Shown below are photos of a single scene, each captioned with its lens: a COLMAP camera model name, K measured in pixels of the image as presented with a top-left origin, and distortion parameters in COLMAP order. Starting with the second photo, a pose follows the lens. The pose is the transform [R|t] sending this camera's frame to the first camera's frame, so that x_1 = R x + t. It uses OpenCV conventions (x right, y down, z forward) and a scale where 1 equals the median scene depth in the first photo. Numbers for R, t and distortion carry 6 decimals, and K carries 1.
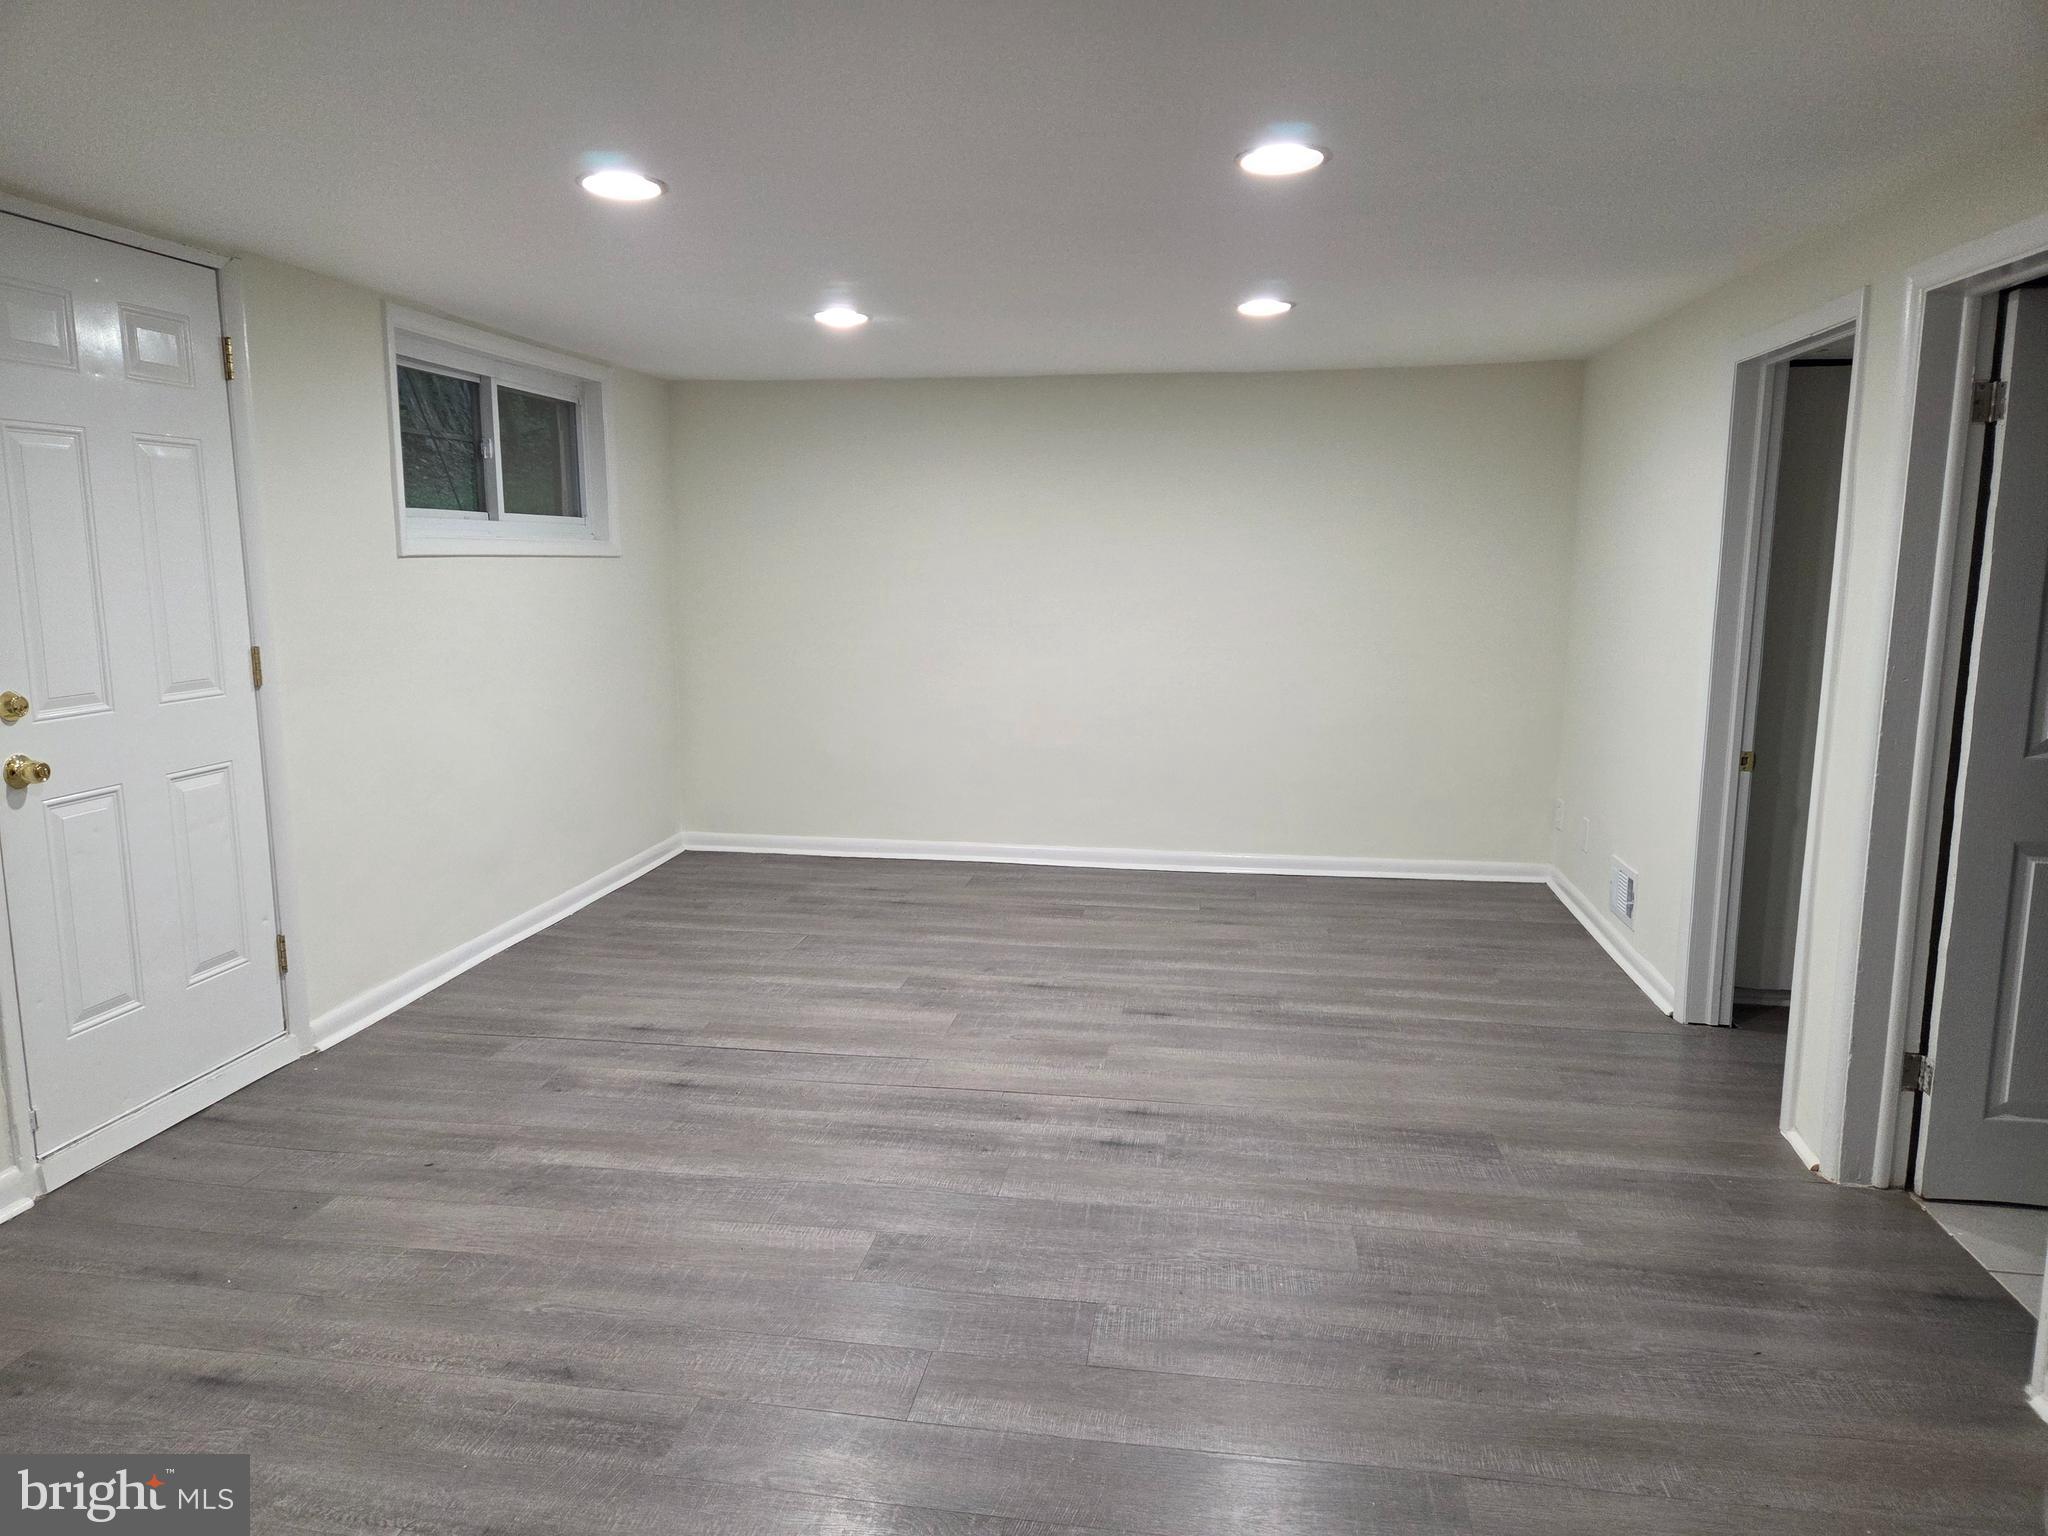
lens RADIAL K [[1367.7, 0, 1015.3], [0, 1367.7, 759.4], [0, 0, 1]] dist [0.073839, -0.061098]
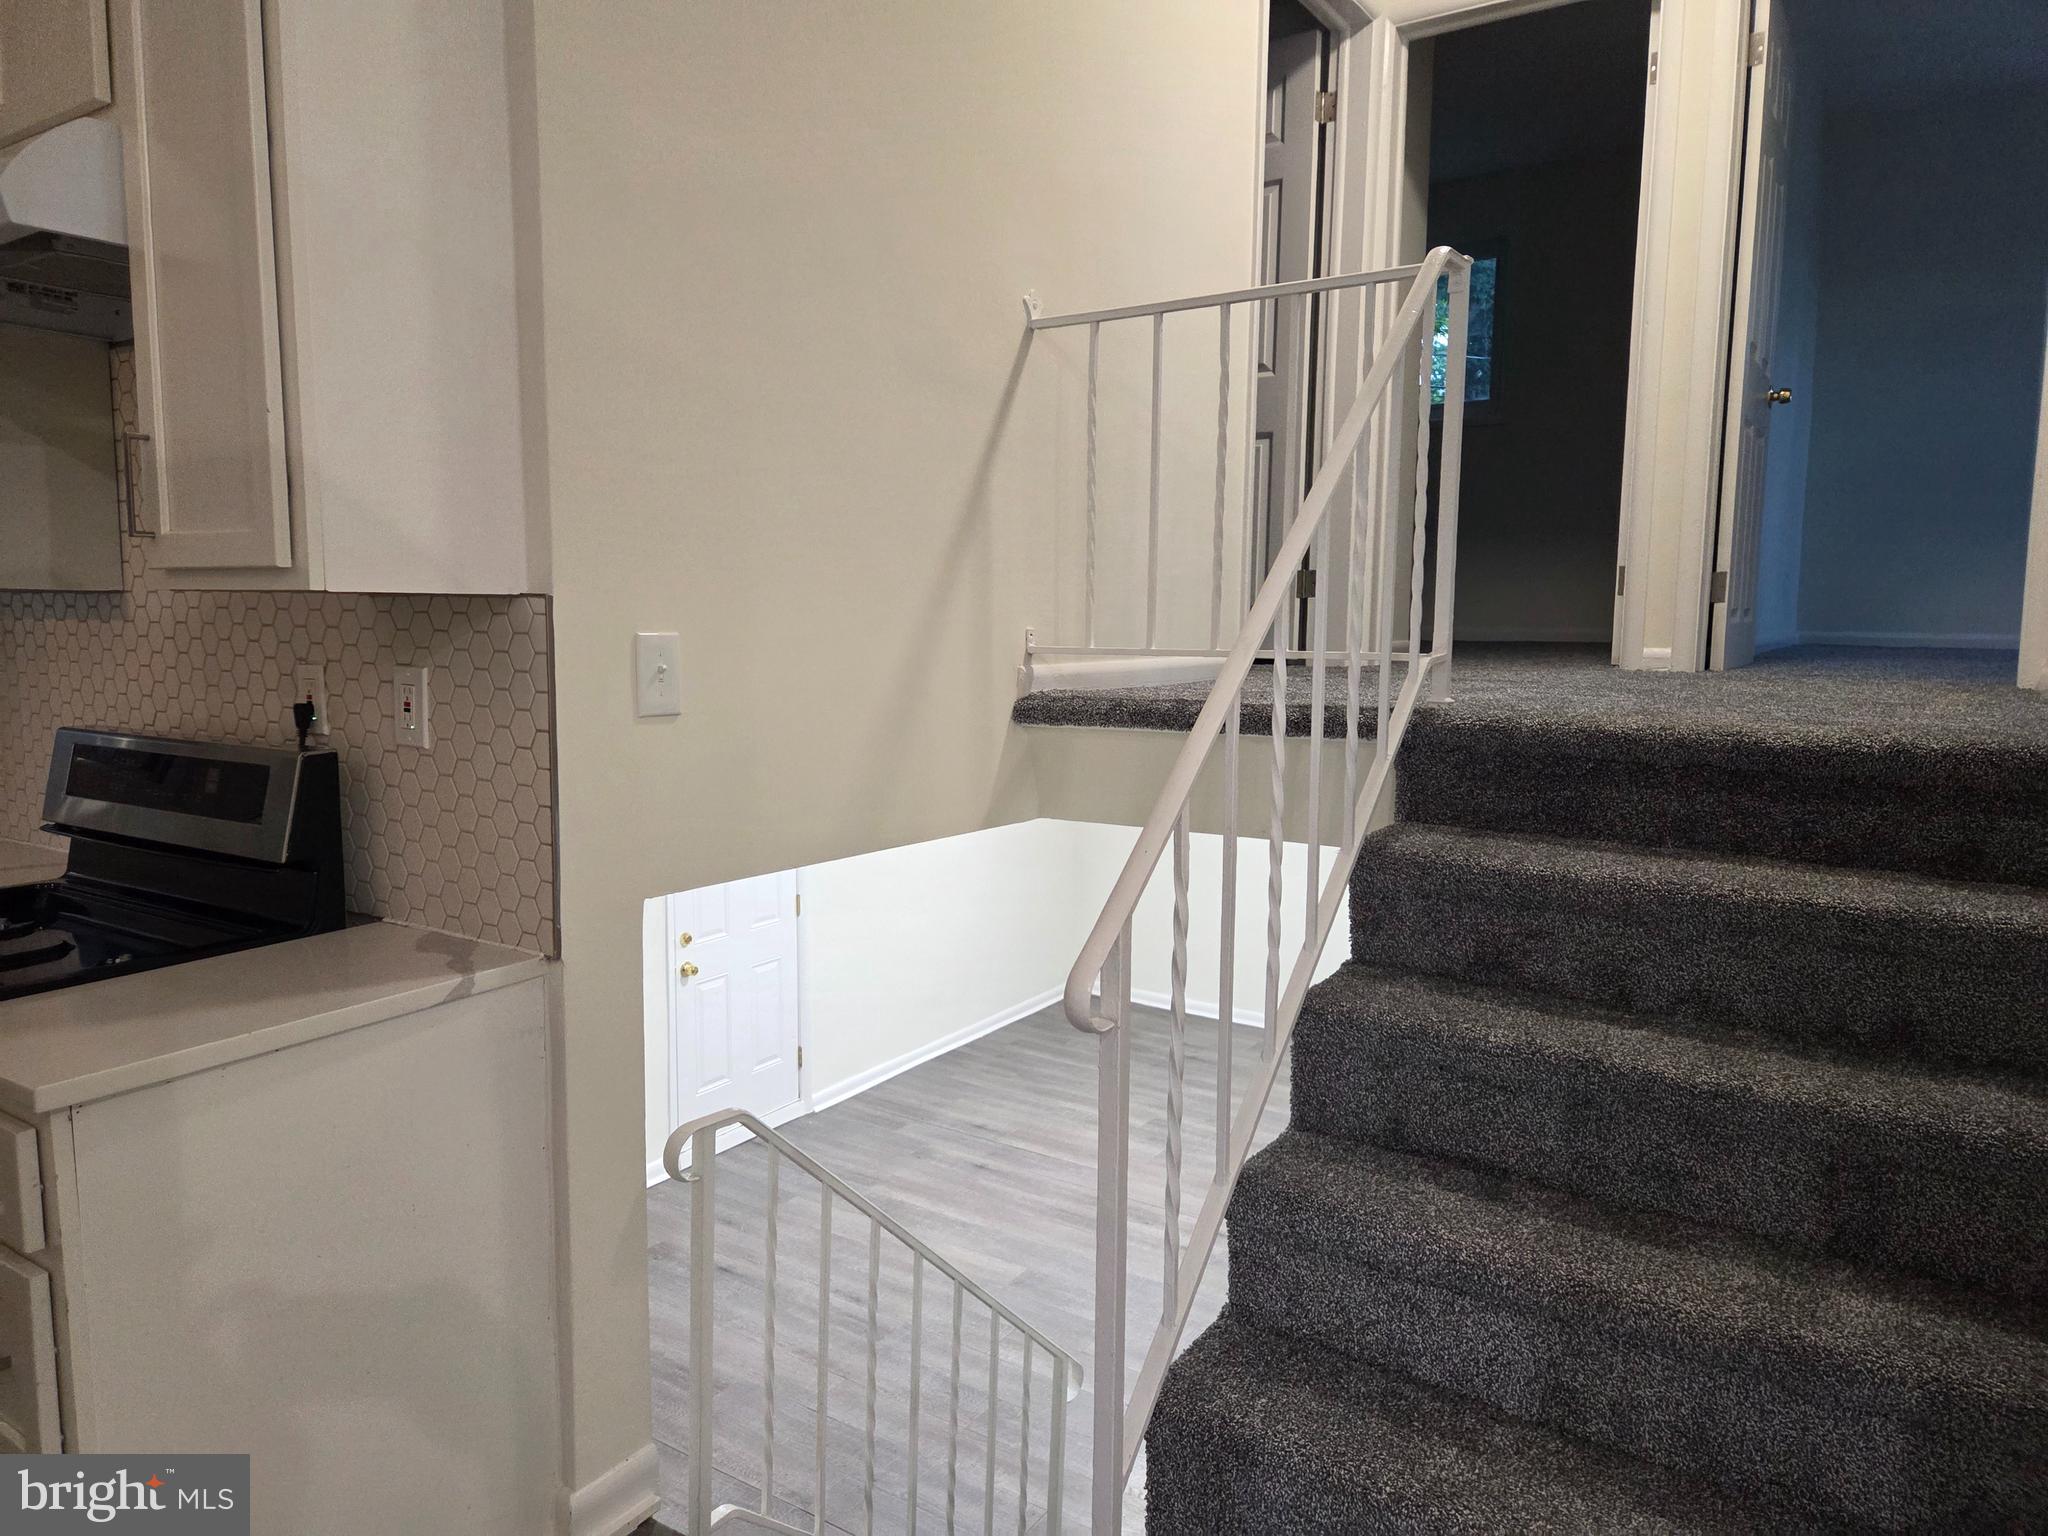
lens RADIAL K [[1367.7, 0, 1039.0], [0, 1367.7, 752.4], [0, 0, 1]] dist [0.073839, -0.061098]
pose [[0.915195, 0.051238, -0.399742, 0.512748], [-0.069937, 0.997028, -0.032322, -0.244820], [0.396898, 0.057537, 0.916058, -0.621751]]
